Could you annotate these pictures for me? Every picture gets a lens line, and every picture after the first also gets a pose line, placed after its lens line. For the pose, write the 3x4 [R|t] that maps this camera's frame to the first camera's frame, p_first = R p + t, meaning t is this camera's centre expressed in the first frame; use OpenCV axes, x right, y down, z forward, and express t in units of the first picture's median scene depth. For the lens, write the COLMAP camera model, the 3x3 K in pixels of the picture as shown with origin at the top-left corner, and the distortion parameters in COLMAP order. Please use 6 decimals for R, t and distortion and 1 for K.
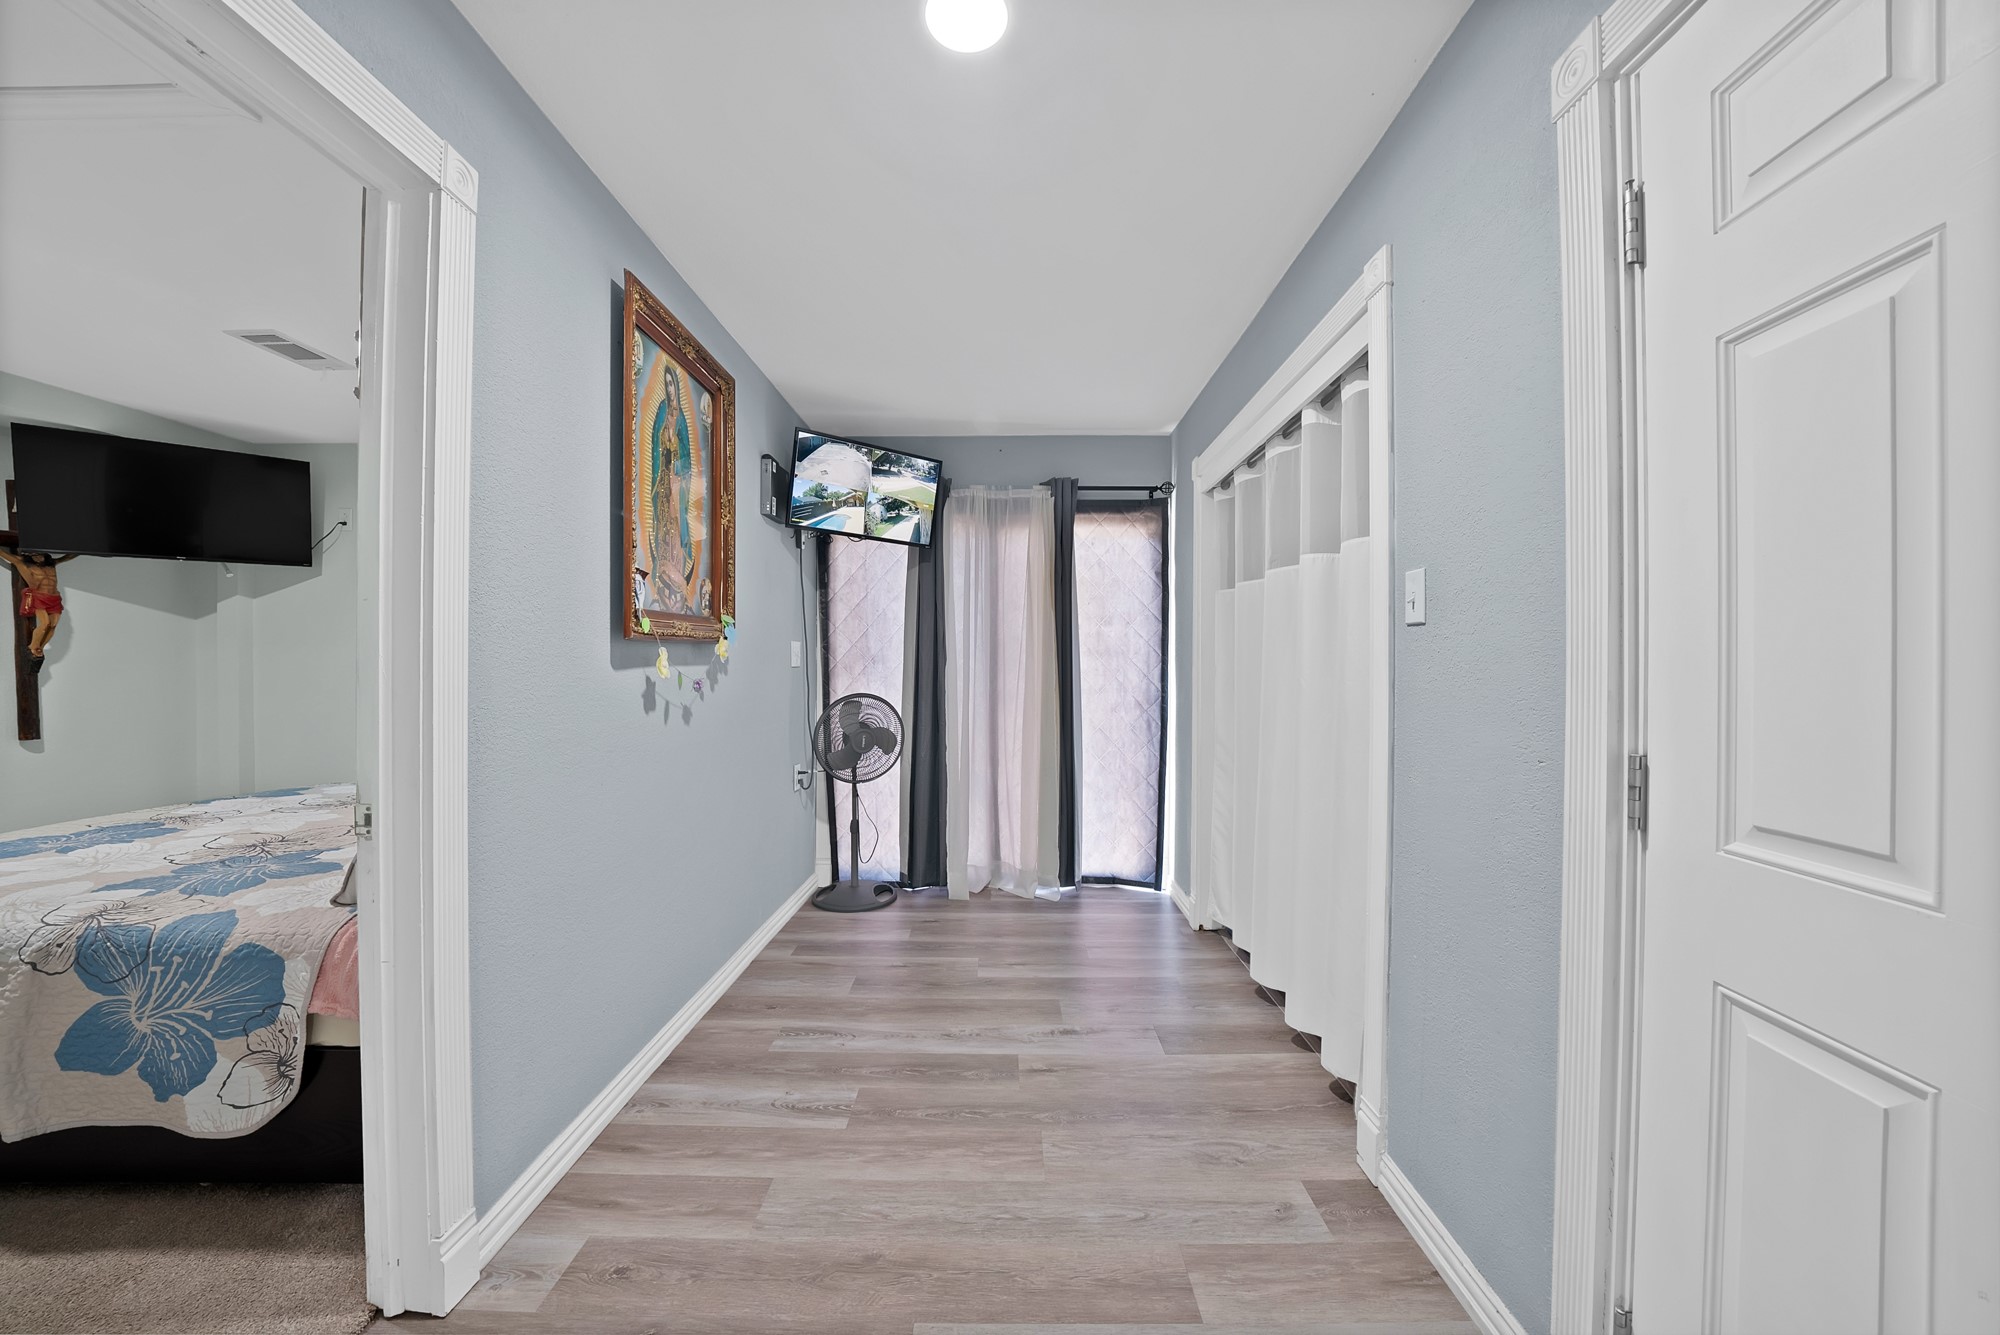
lens RADIAL K [[710.8, 0, 1010.3], [0, 710.8, 670.8], [0, 0, 1]] dist [-0.022366, 0.001885]
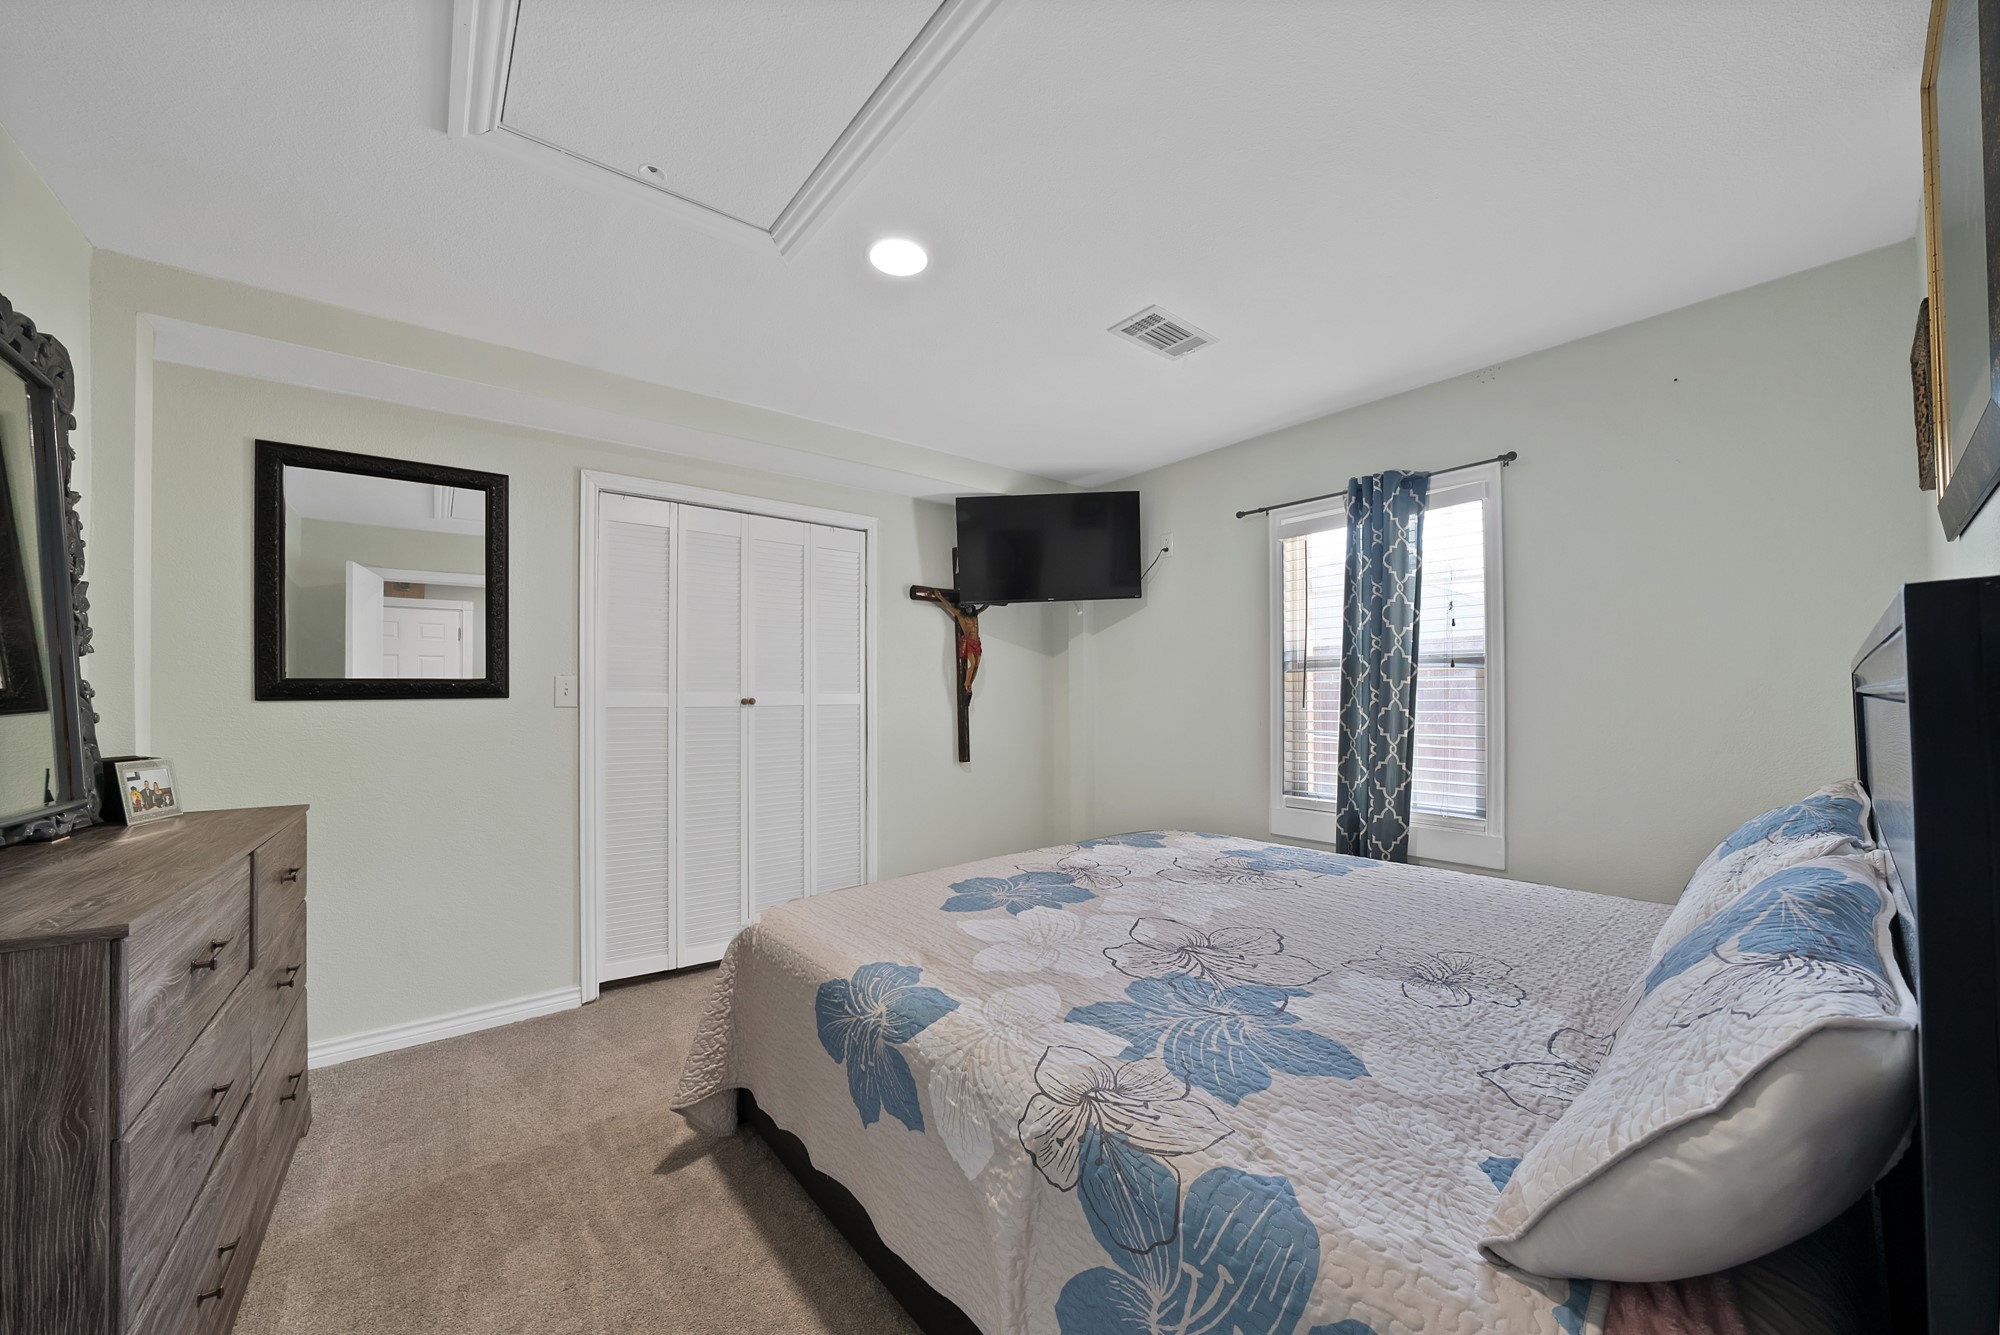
lens RADIAL K [[710.8, 0, 995.2], [0, 710.8, 681.8], [0, 0, 1]] dist [-0.022366, 0.001885]
pose [[0.633615, -0.018058, -0.773438, -0.525082], [0.002398, 0.999769, -0.021378, -0.014784], [0.773645, 0.011691, 0.633511, 0.302467]]
